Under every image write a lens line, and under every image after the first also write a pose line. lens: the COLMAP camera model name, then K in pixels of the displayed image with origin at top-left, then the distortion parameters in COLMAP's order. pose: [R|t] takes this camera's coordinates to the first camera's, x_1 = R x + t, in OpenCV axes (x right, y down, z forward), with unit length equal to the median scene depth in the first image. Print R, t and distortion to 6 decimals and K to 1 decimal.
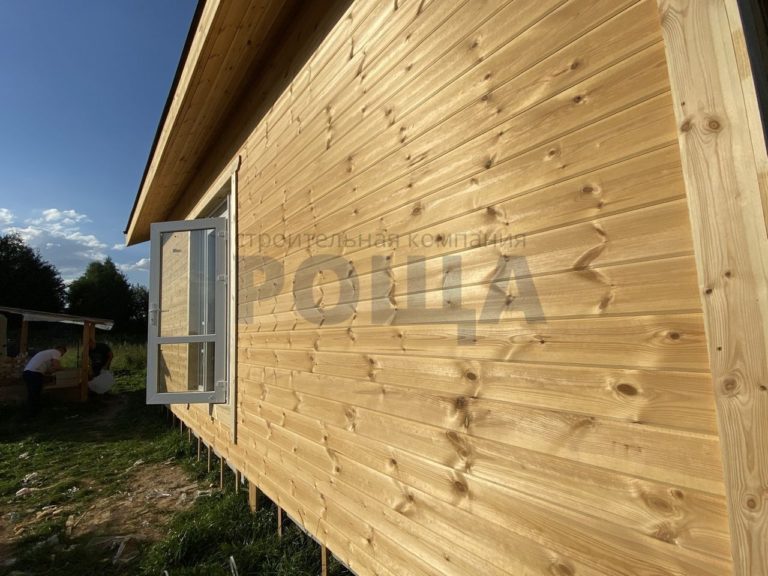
lens RADIAL K [[357.1, 0, 384.0], [0, 357.1, 288.0], [0, 0, 1]] dist [0.028433, -0.021788]
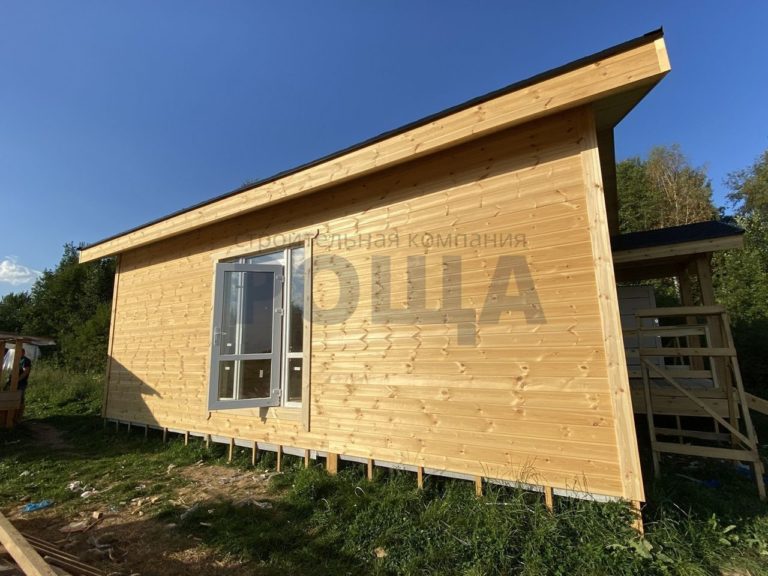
lens RADIAL K [[357.1, 0, 384.0], [0, 357.1, 288.0], [0, 0, 1]] dist [0.028433, -0.021788]
pose [[0.939855, 0.075734, 0.333071, -0.597959], [-0.051604, 0.995400, -0.080720, -0.025212], [-0.337653, 0.058678, 0.939440, -0.417383]]
